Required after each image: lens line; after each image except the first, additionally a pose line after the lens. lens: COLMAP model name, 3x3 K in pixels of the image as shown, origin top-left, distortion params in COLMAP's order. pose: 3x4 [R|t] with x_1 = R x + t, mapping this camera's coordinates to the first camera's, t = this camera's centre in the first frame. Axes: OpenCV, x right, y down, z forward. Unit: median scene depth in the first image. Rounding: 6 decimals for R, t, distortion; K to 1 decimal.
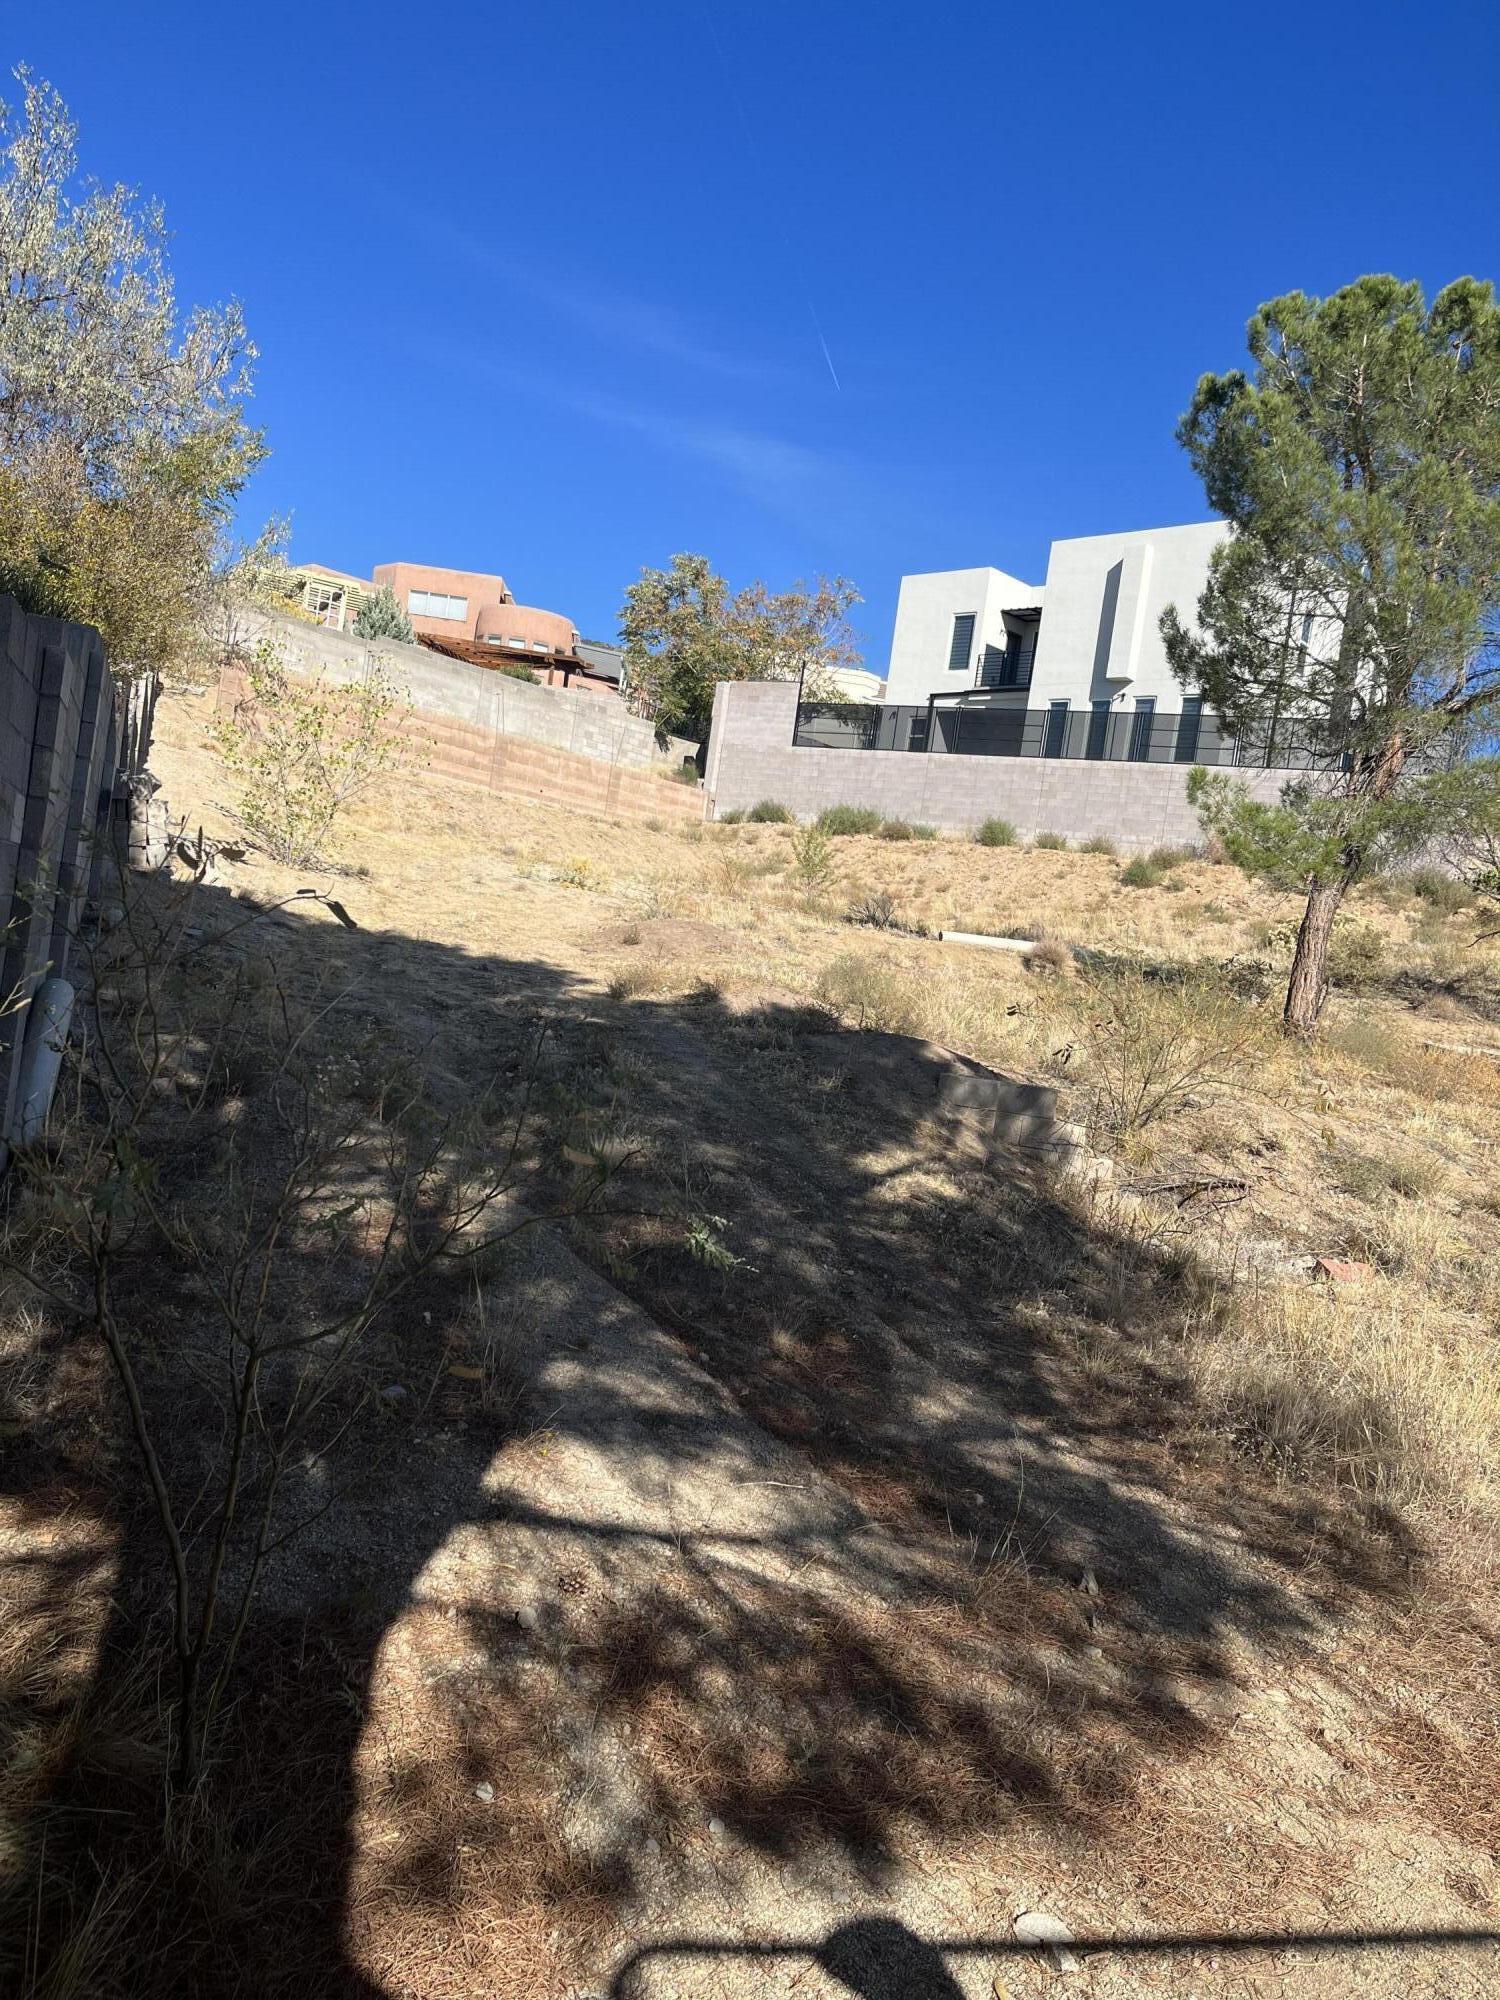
lens RADIAL K [[1521.9, 0, 746.1], [0, 1521.9, 1003.6], [0, 0, 1]] dist [0.014658, -0.010903]
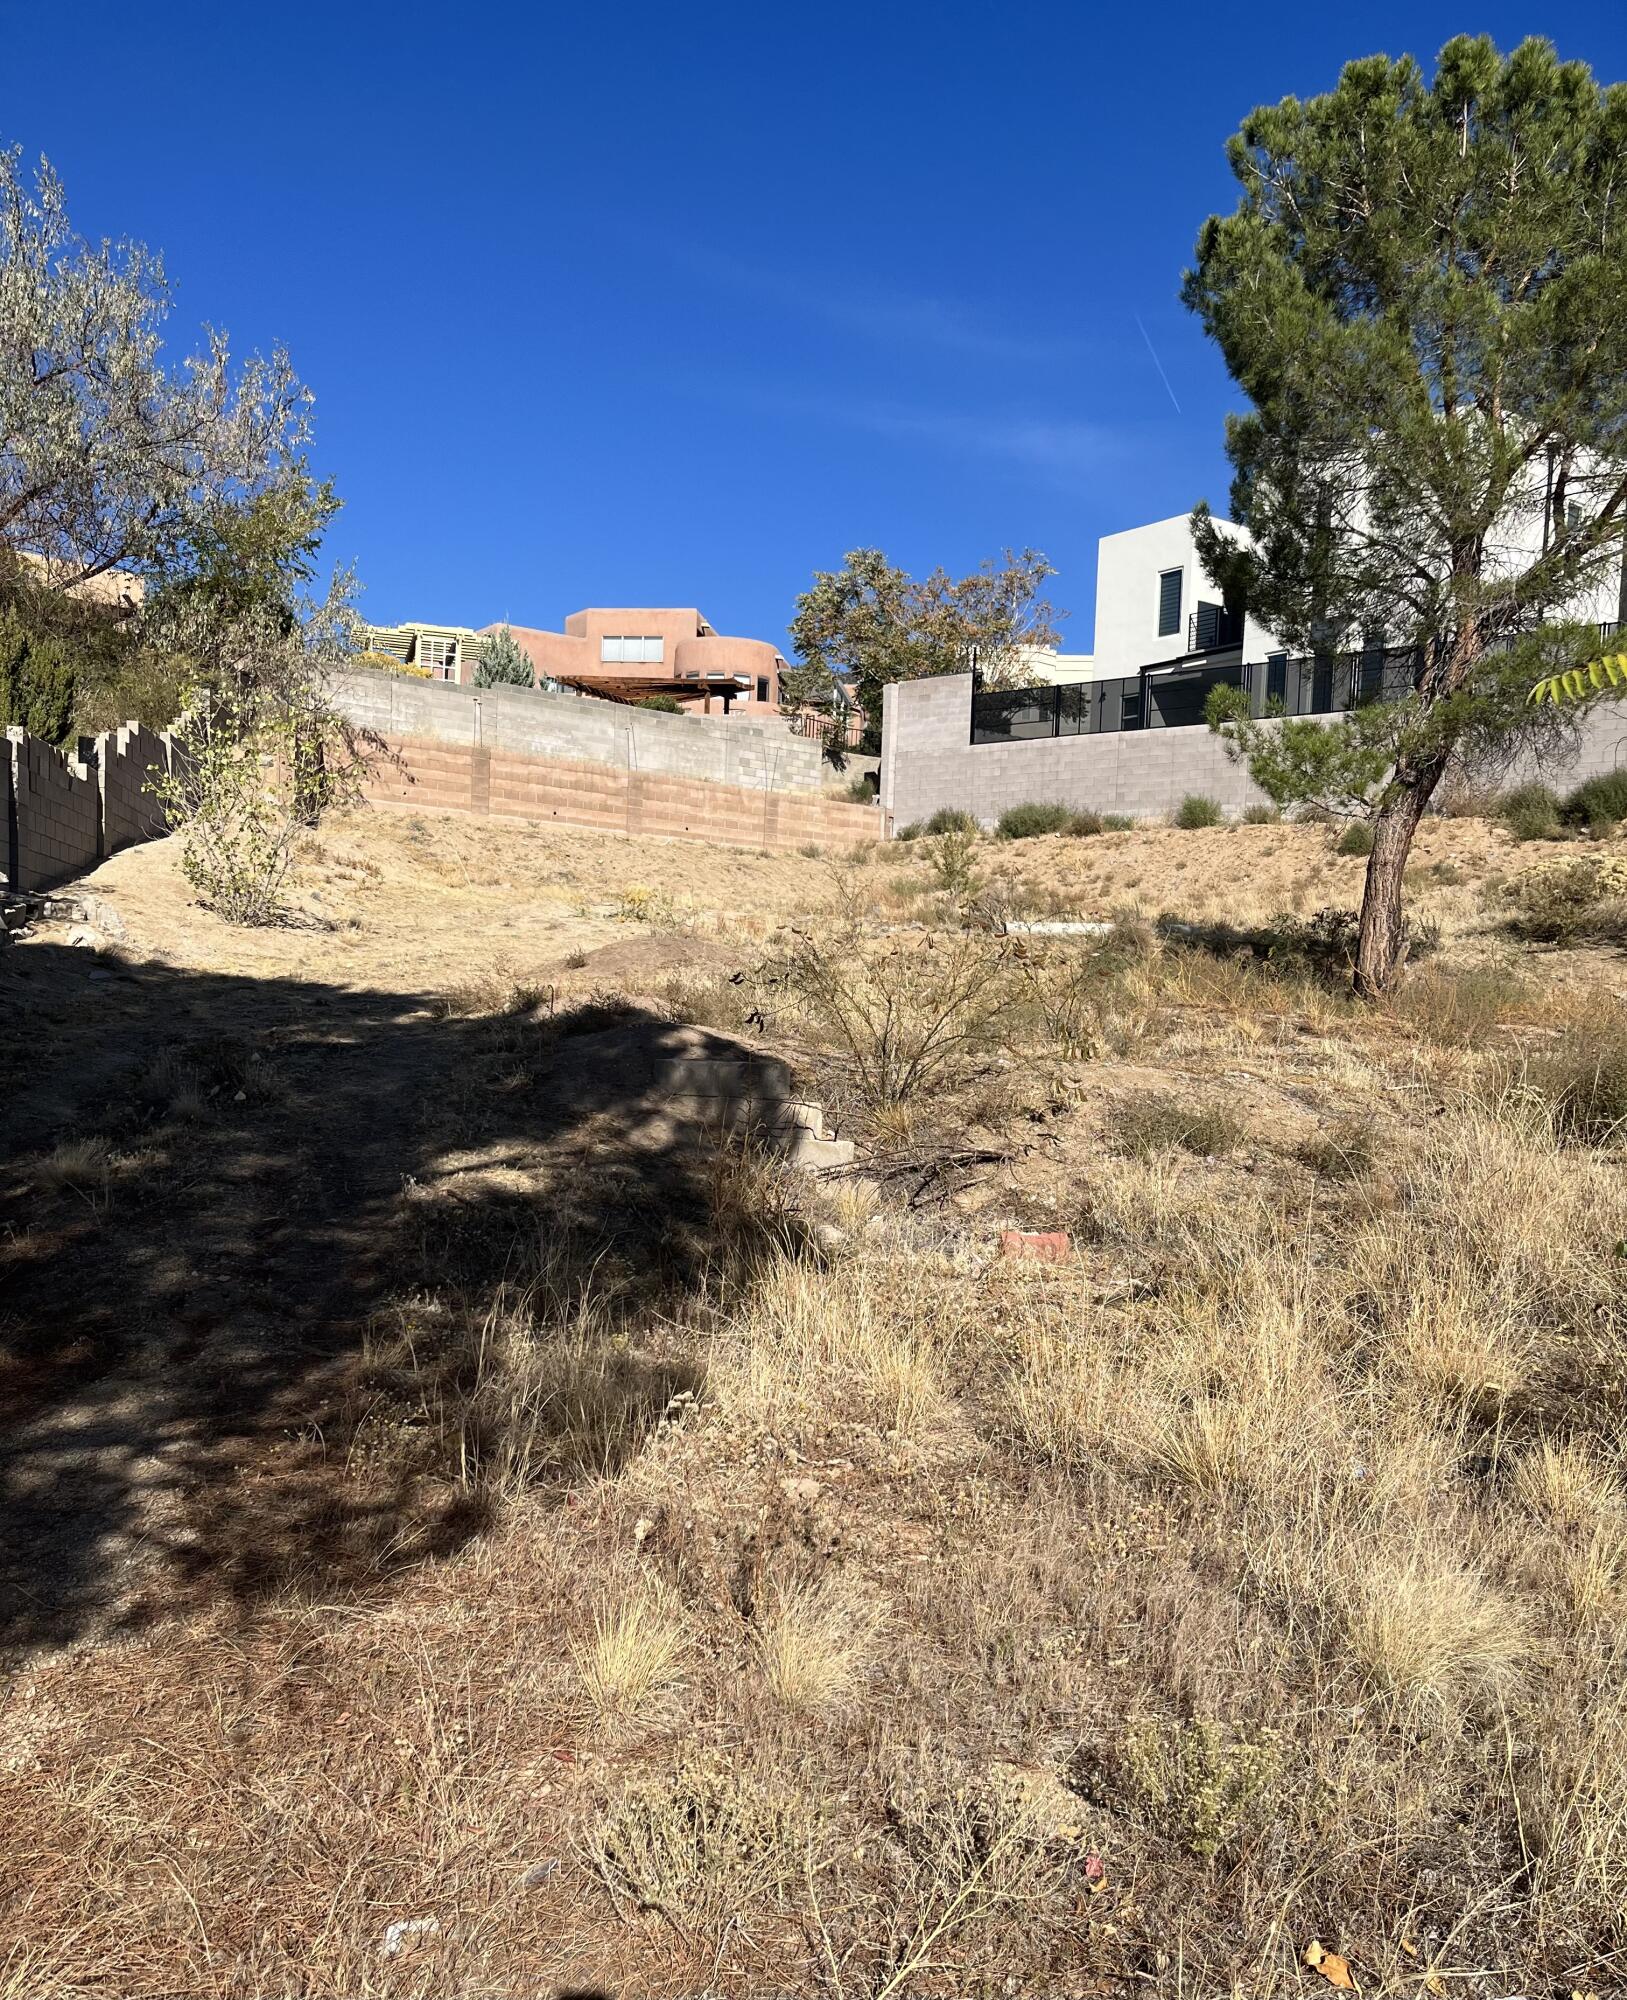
lens RADIAL K [[1654.3, 0, 807.0], [0, 1654.3, 1108.8], [0, 0, 1]] dist [0.005049, -0.027898]
pose [[0.980333, -0.091094, -0.175066, 0.095635], [0.095866, 0.995213, 0.018979, 0.016576], [0.172499, -0.035389, 0.984374, 0.025764]]
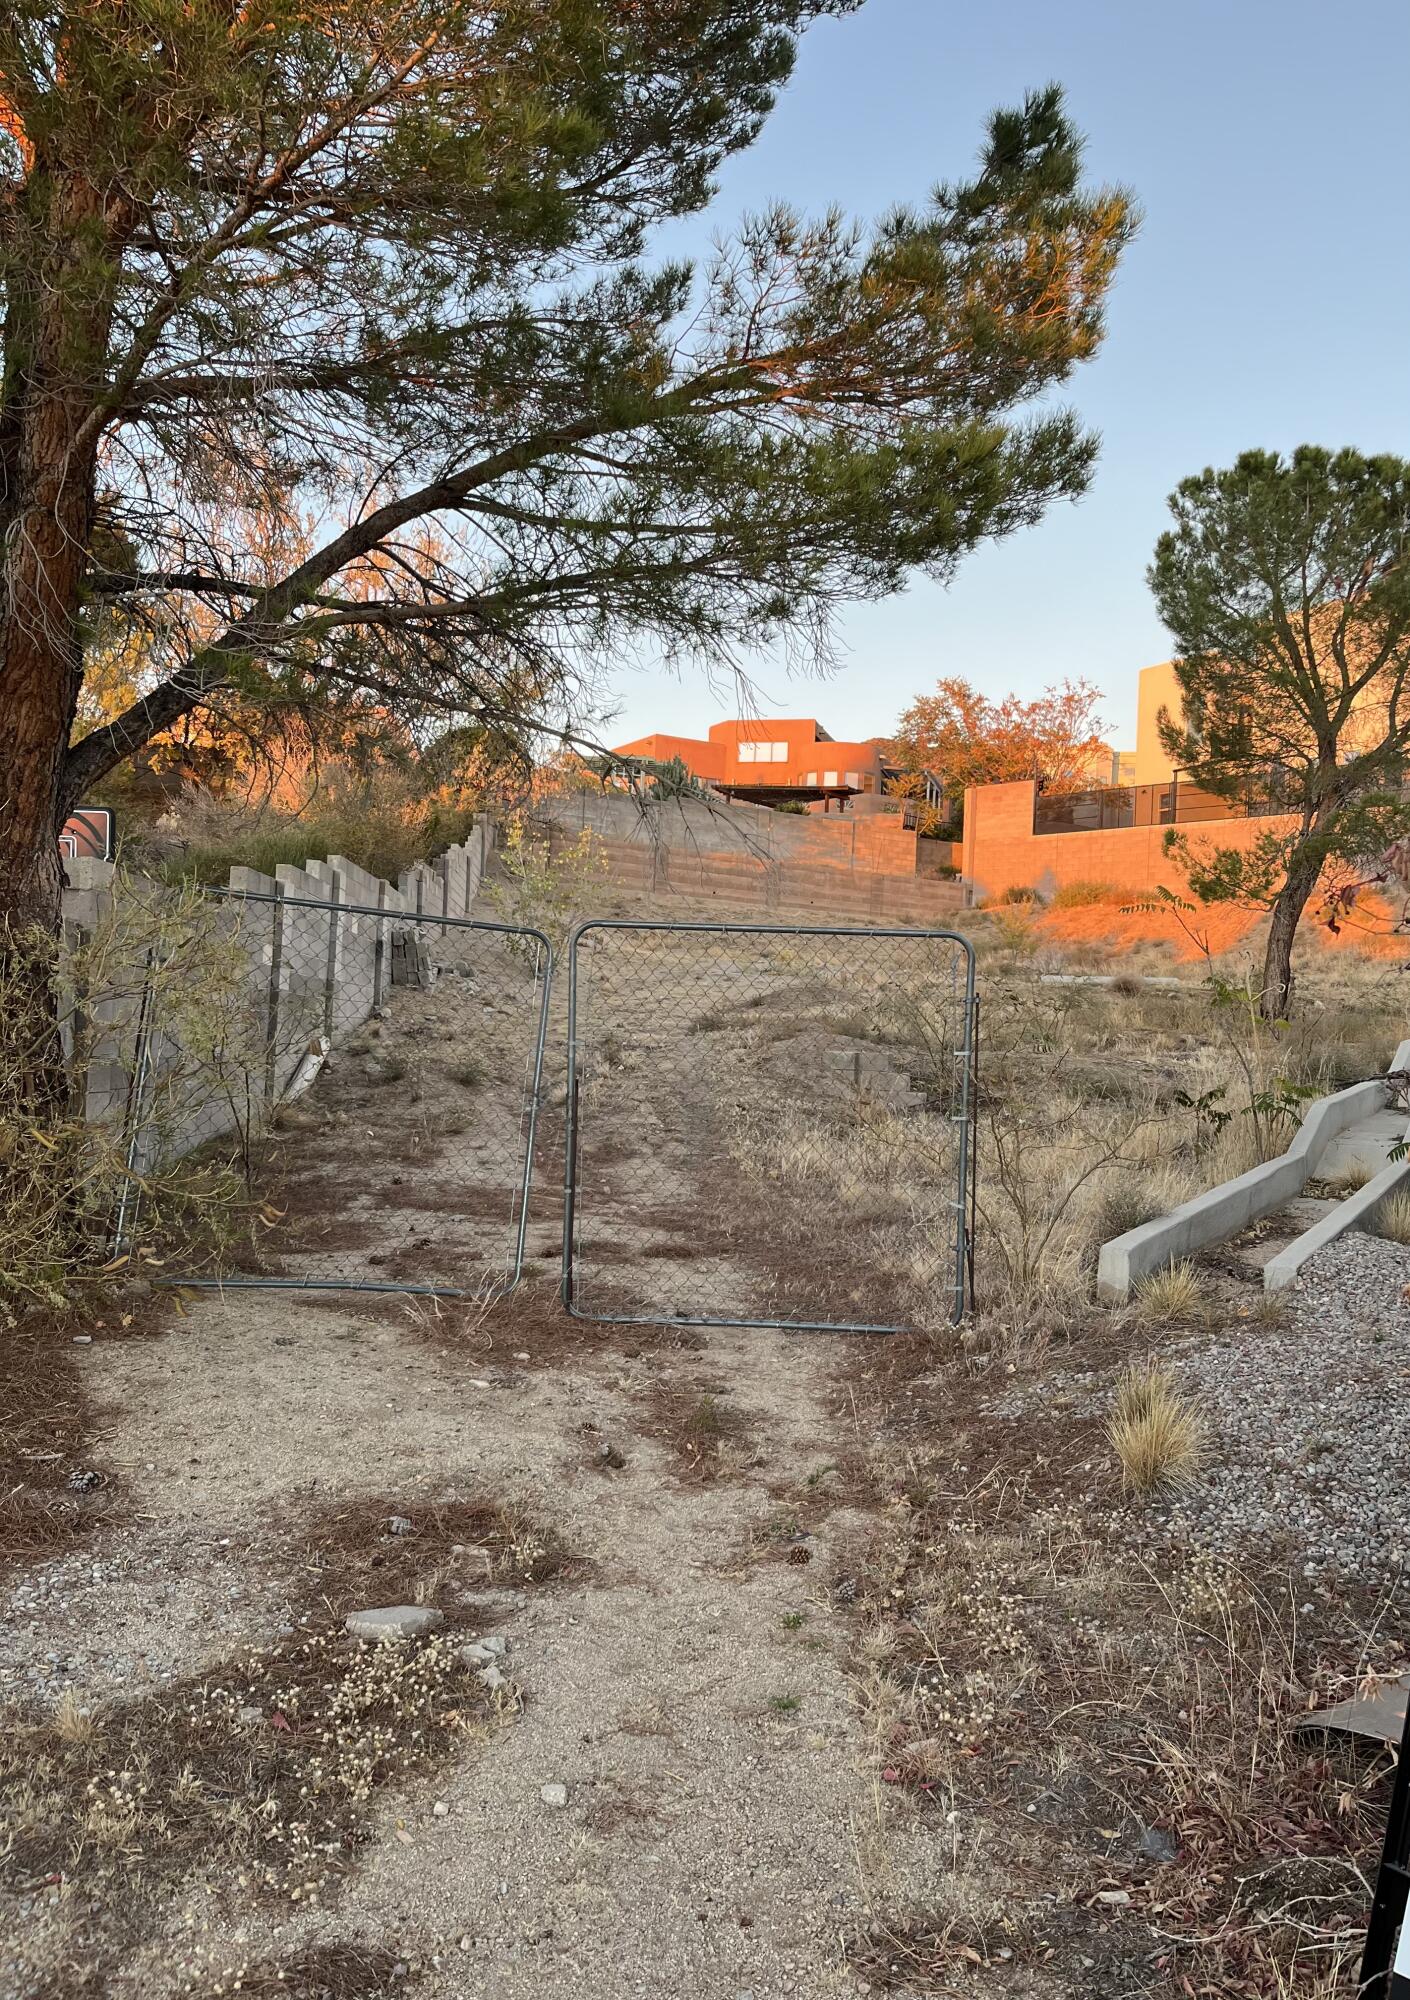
lens RADIAL K [[1502.5, 0, 705.3], [0, 1502.5, 994.4], [0, 0, 1]] dist [-0.024996, -0.004498]
pose [[0.949801, -0.107810, -0.293692, 0.126678], [0.085577, 0.992476, -0.087569, 0.029687], [0.300923, 0.058040, 0.951881, -0.153568]]
